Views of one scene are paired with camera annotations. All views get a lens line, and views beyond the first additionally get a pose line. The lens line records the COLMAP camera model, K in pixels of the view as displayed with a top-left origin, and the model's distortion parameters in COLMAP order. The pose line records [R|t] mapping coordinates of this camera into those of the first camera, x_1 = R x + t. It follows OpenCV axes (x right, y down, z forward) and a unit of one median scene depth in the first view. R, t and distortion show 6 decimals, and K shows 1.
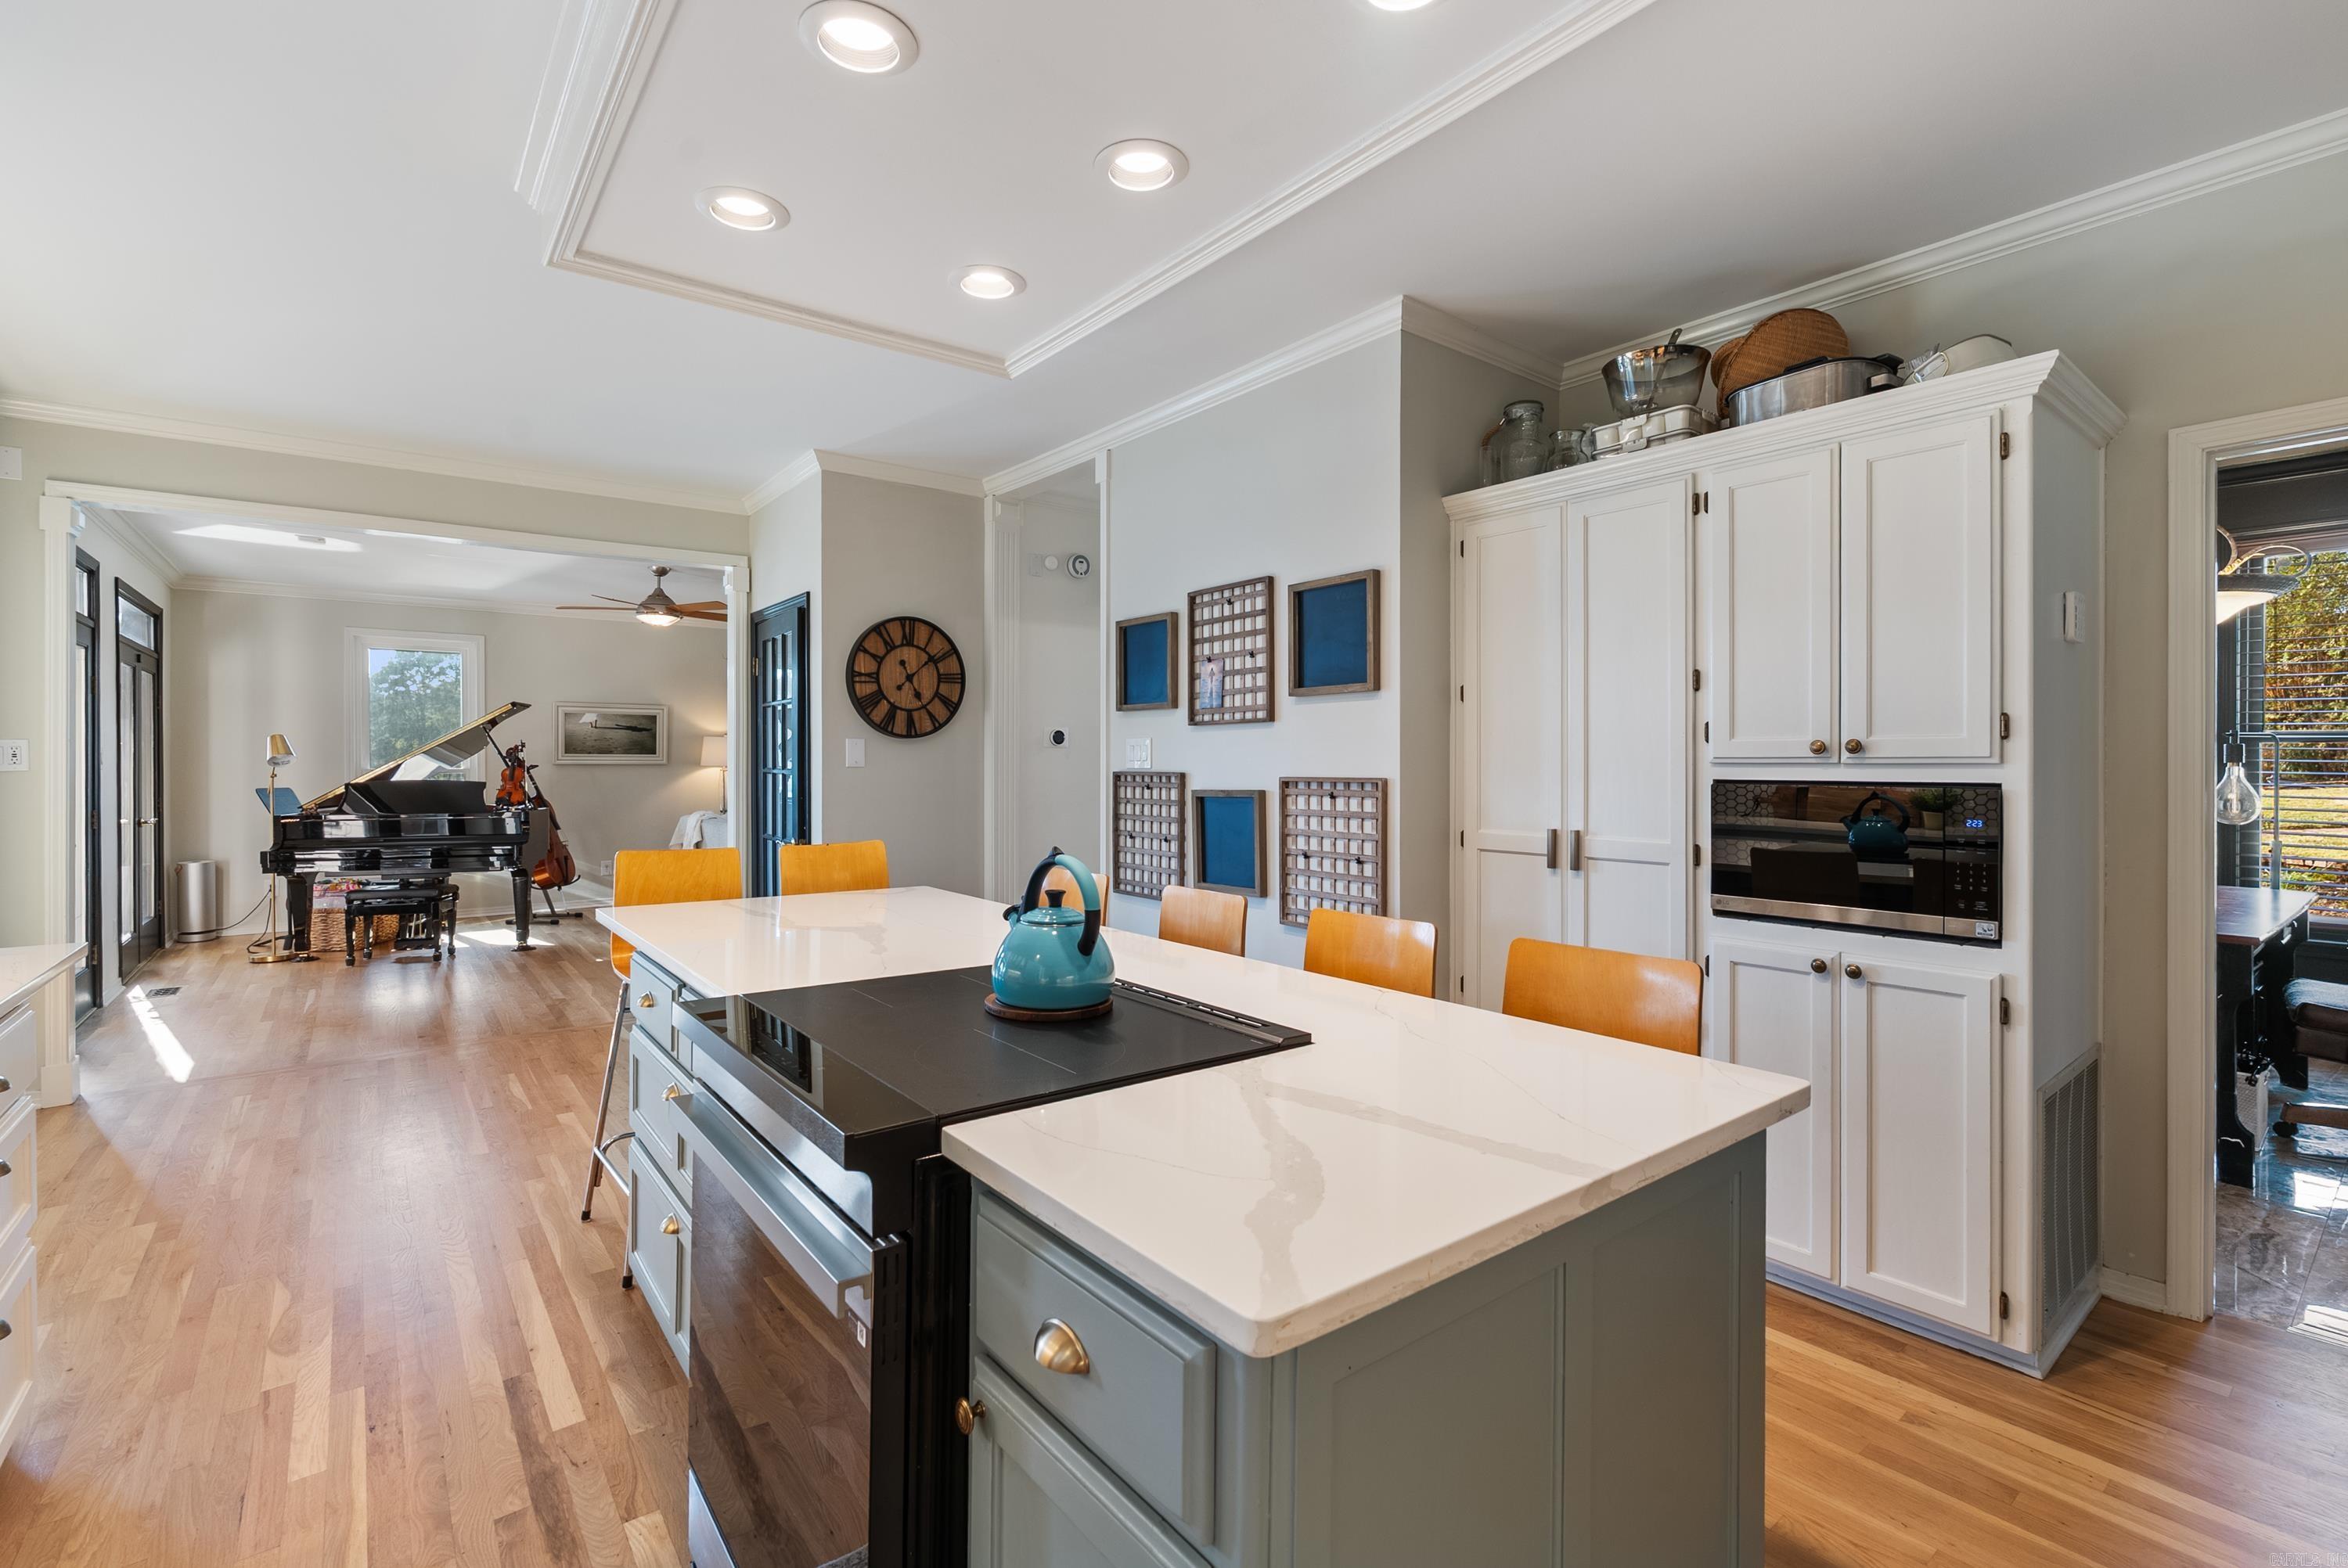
lens RADIAL K [[1038.9, 0, 1174.6], [0, 1038.9, 764.5], [0, 0, 1]] dist [-0.007234, 0.000888]
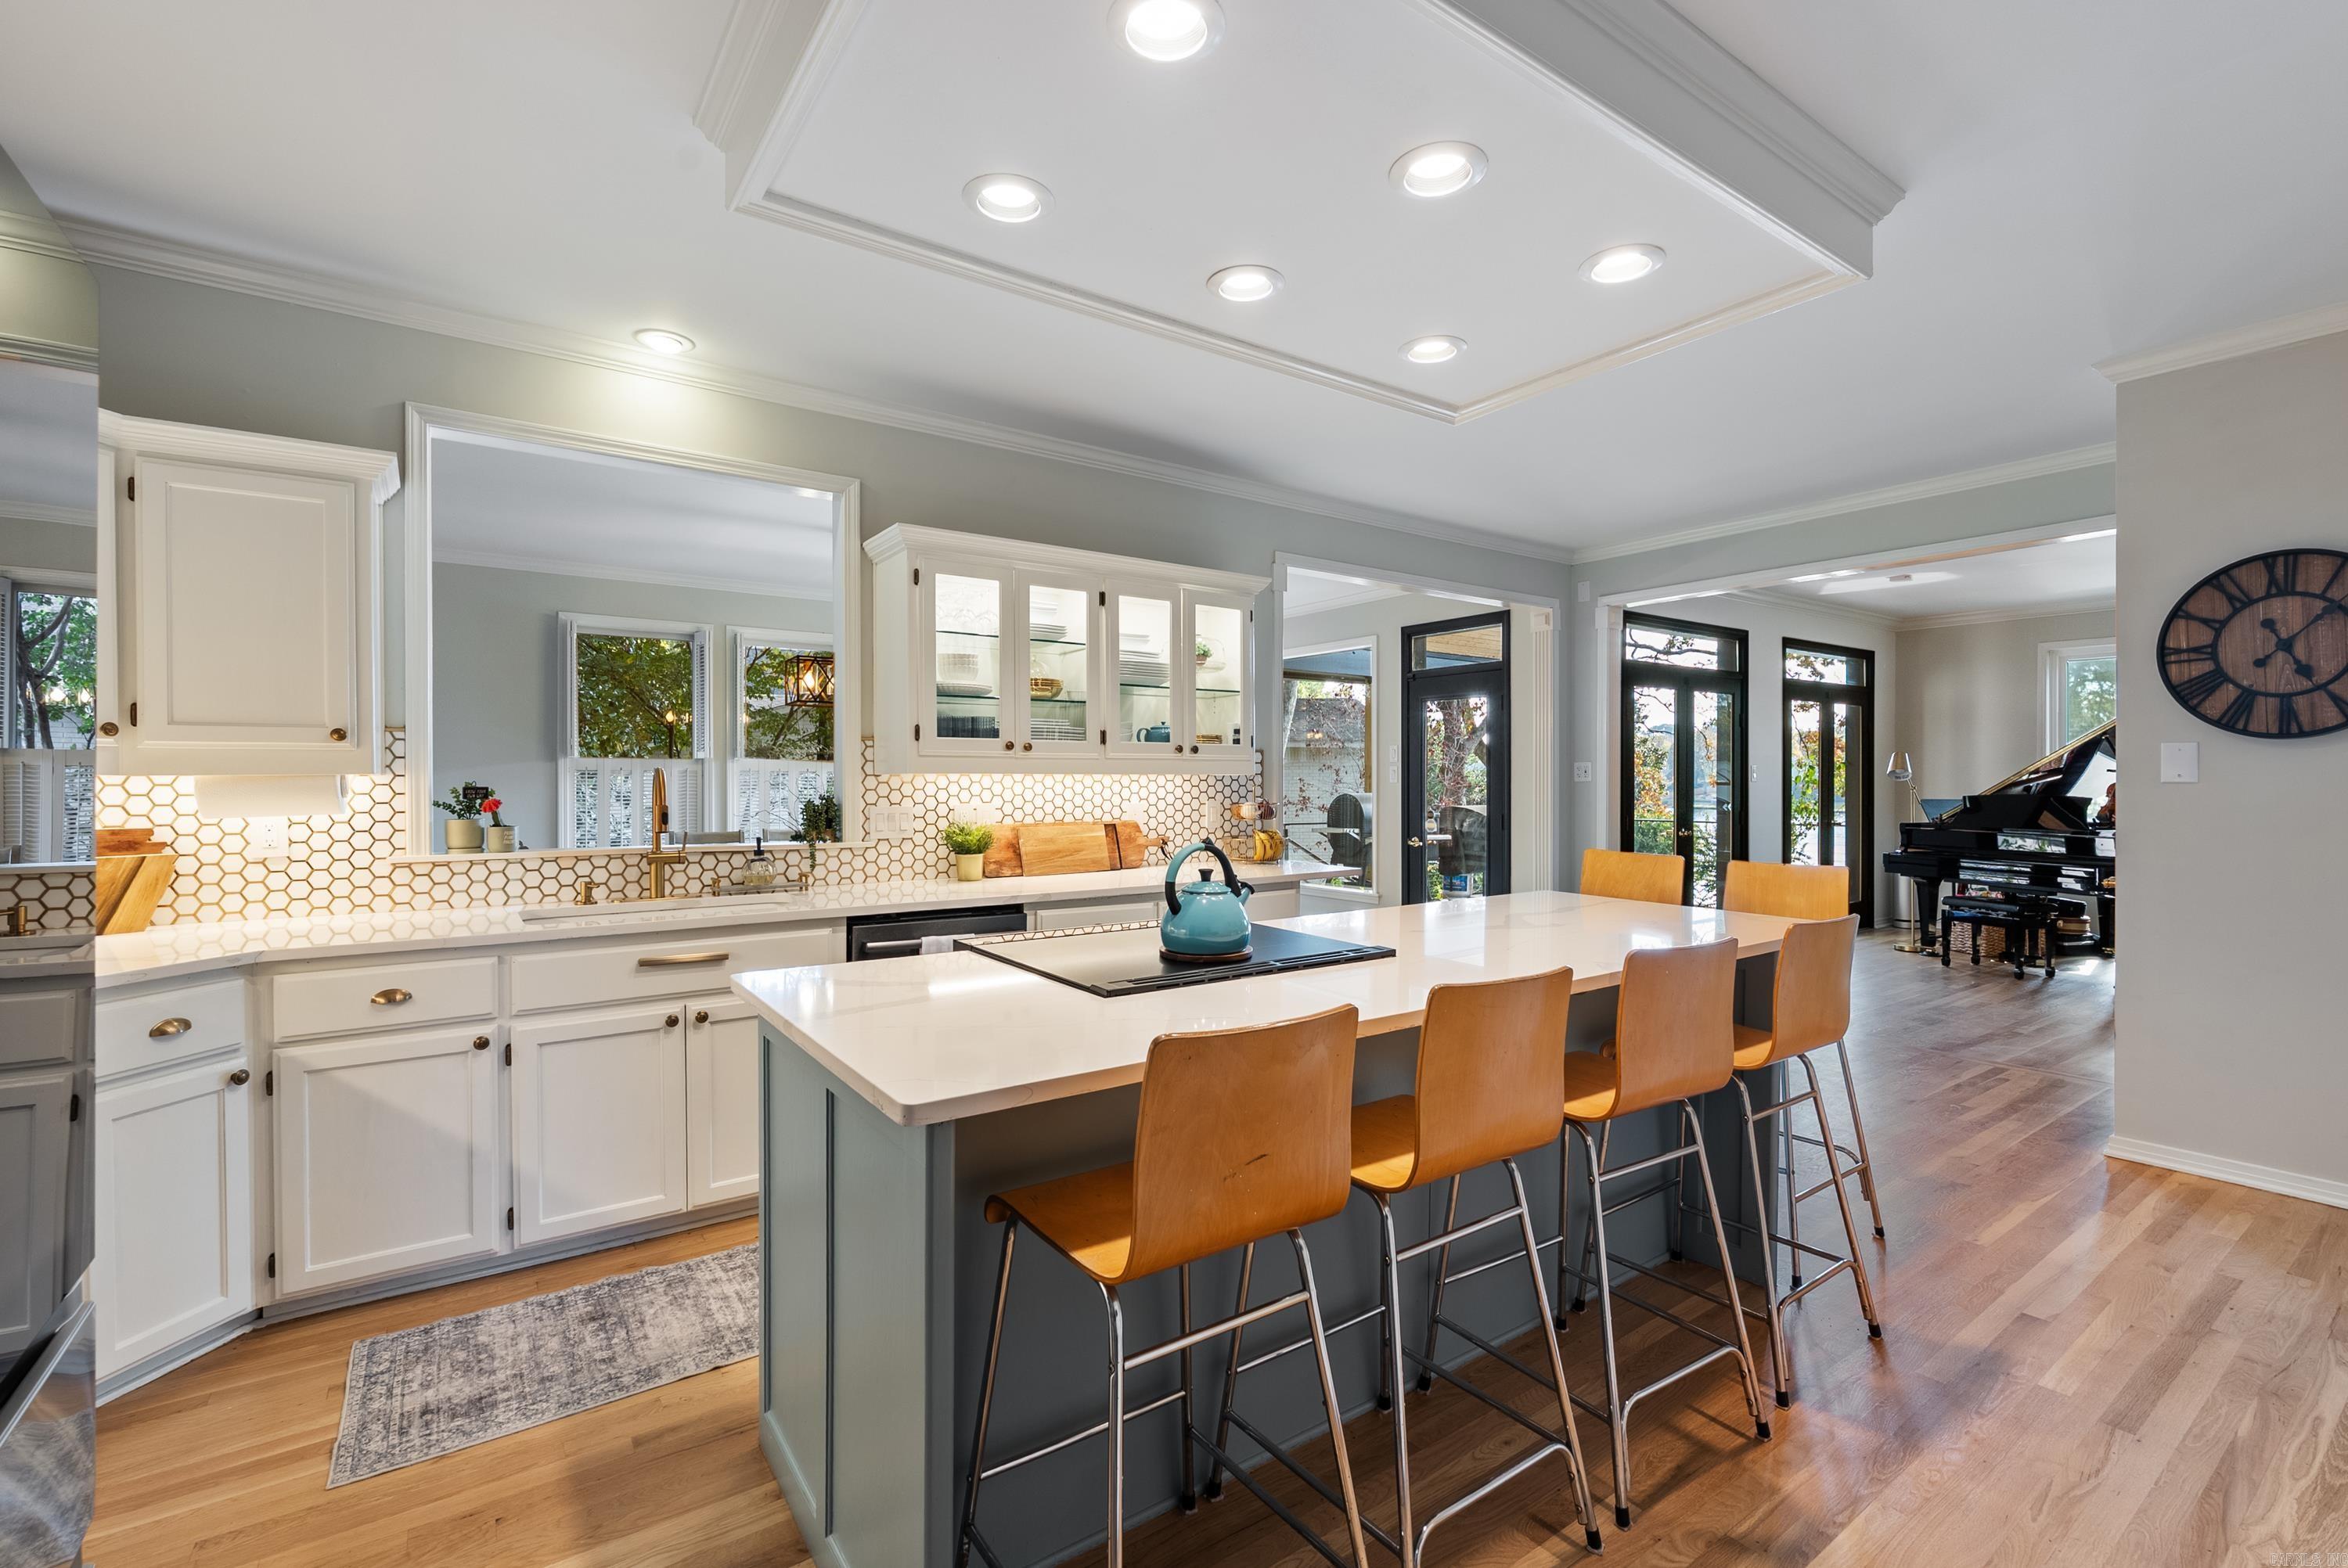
lens RADIAL K [[1038.9, 0, 1178.6], [0, 1038.9, 779.2], [0, 0, 1]] dist [-0.007234, 0.000888]
pose [[-0.039880, 0.000953, -0.999204, 0.524757], [-0.001269, 0.999999, 0.001005, 0.000697], [0.999204, 0.001308, -0.039879, 0.428547]]
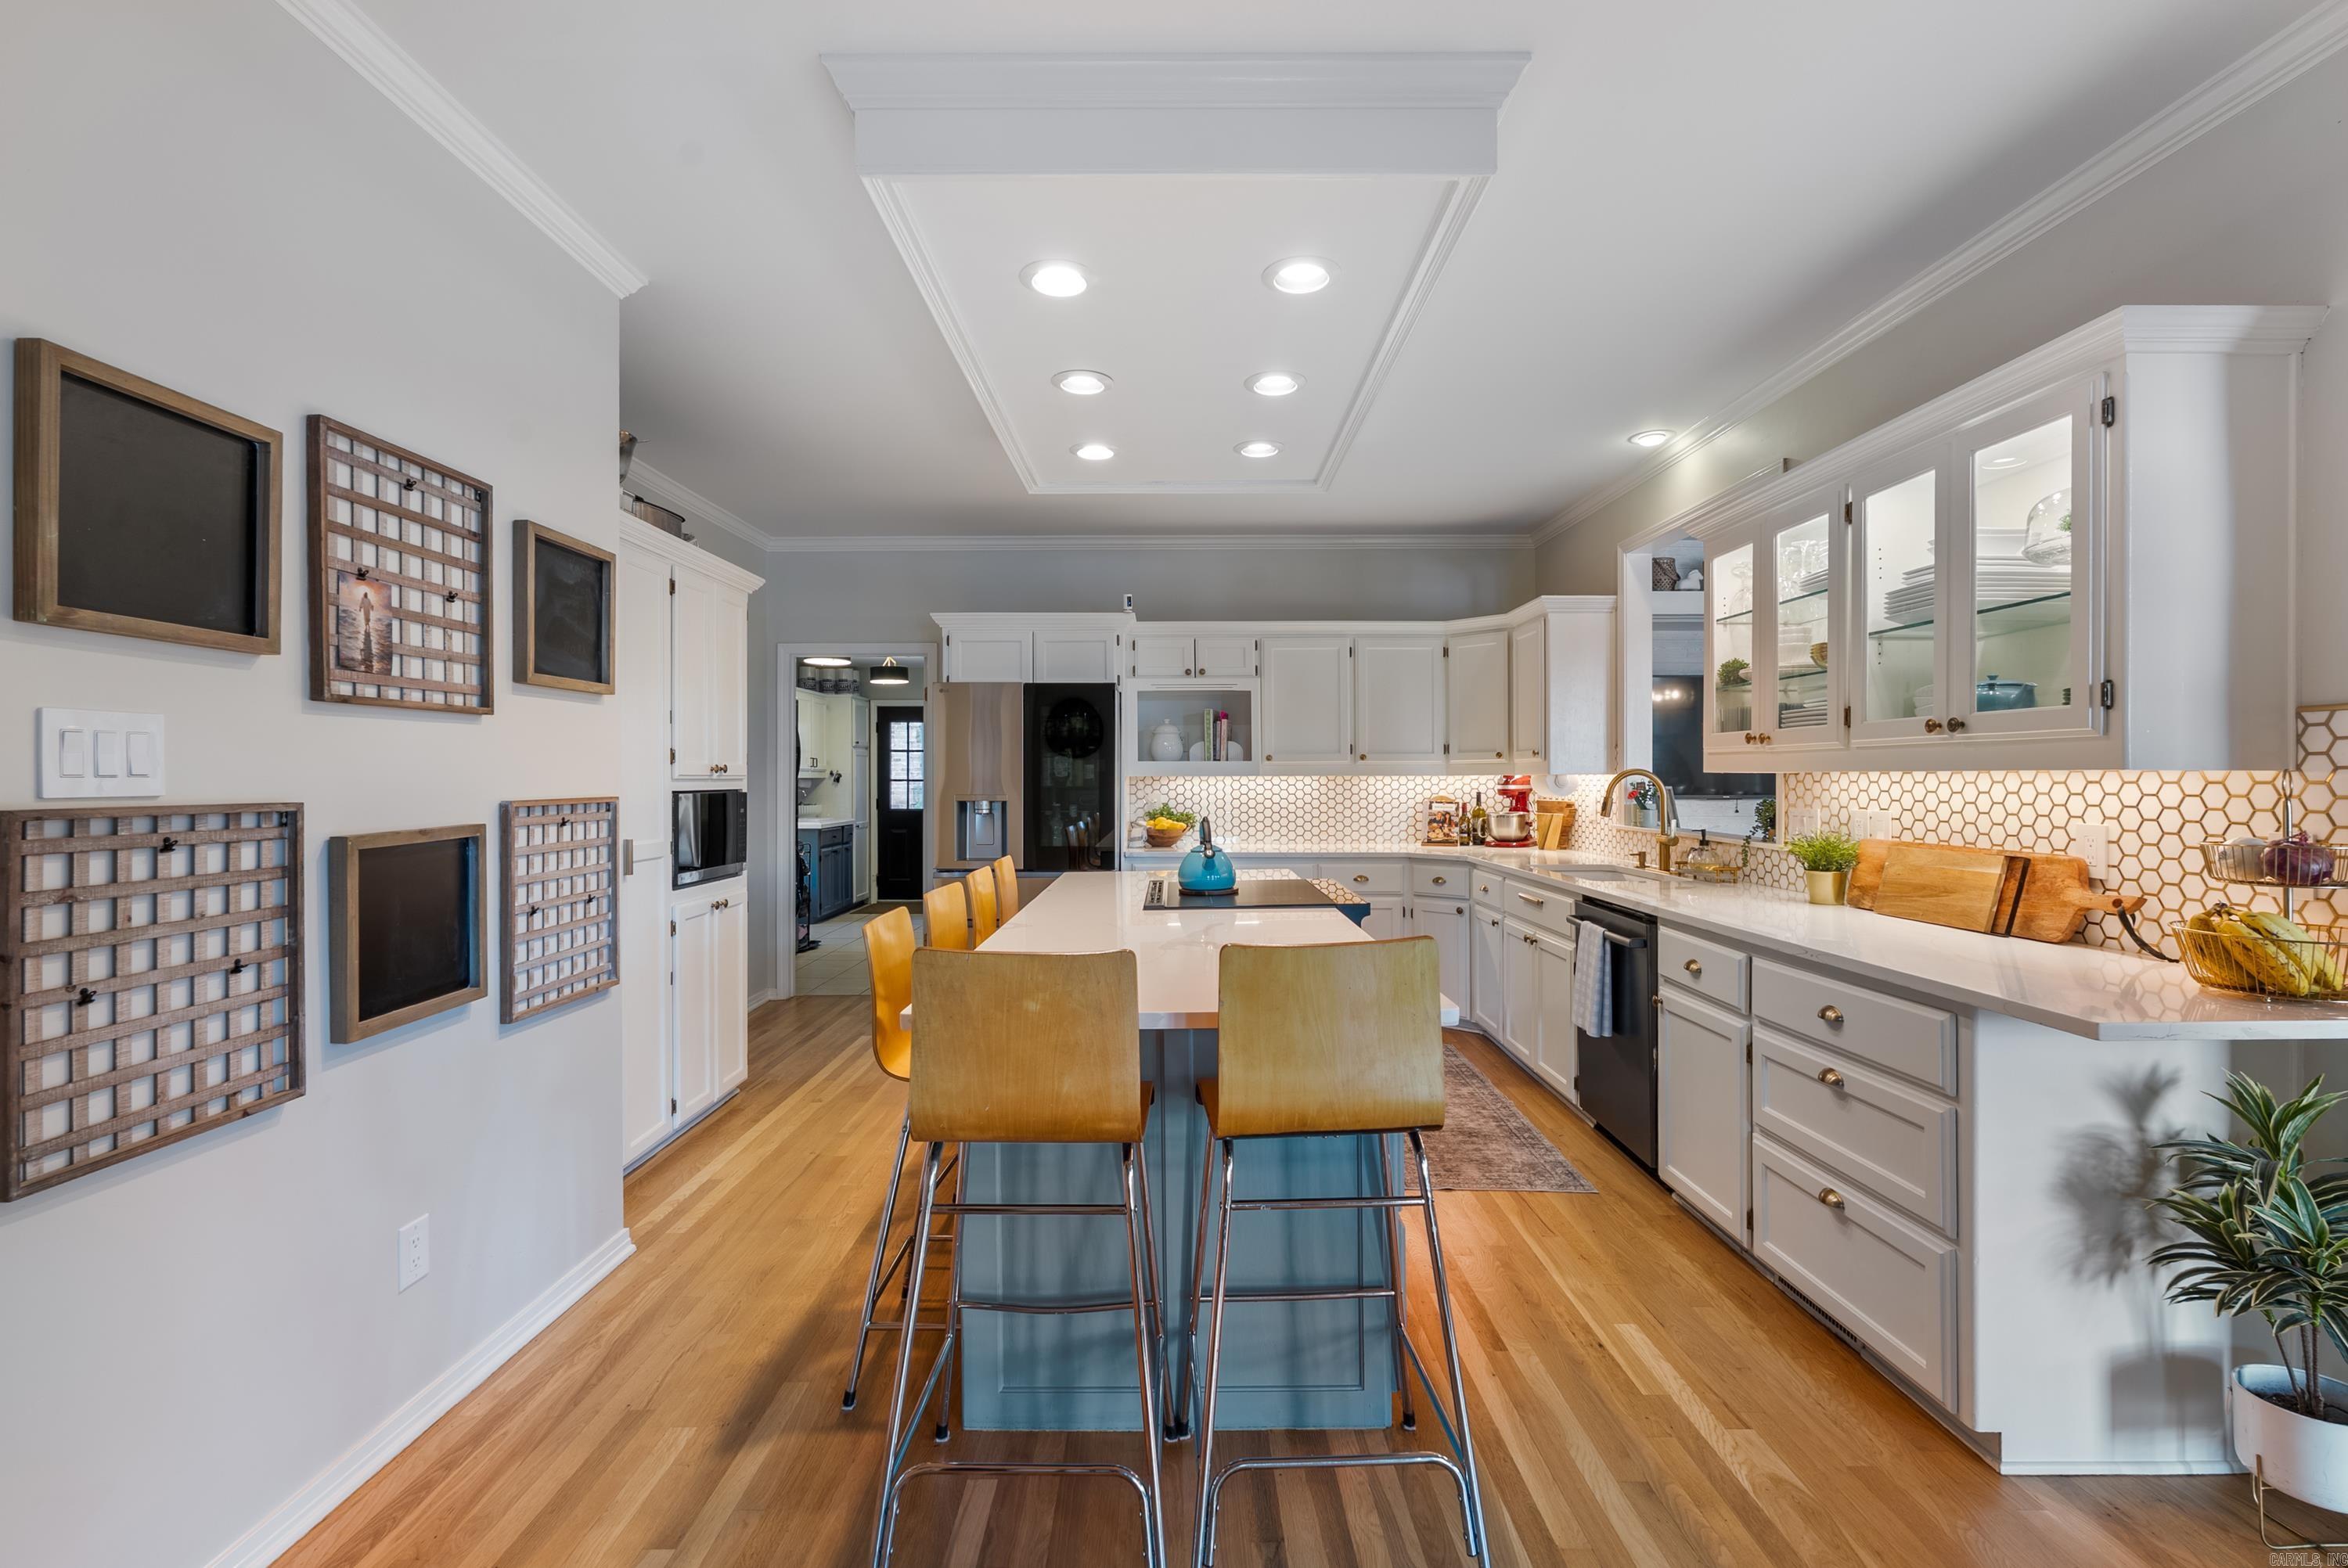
lens RADIAL K [[1038.9, 0, 1173.7], [0, 1038.9, 778.8], [0, 0, 1]] dist [-0.007234, 0.000888]
pose [[-0.783488, 0.000574, 0.621407, -0.577966], [0.003983, 0.999984, 0.004098, -0.003033], [-0.621395, 0.005686, -0.783477, 1.137502]]
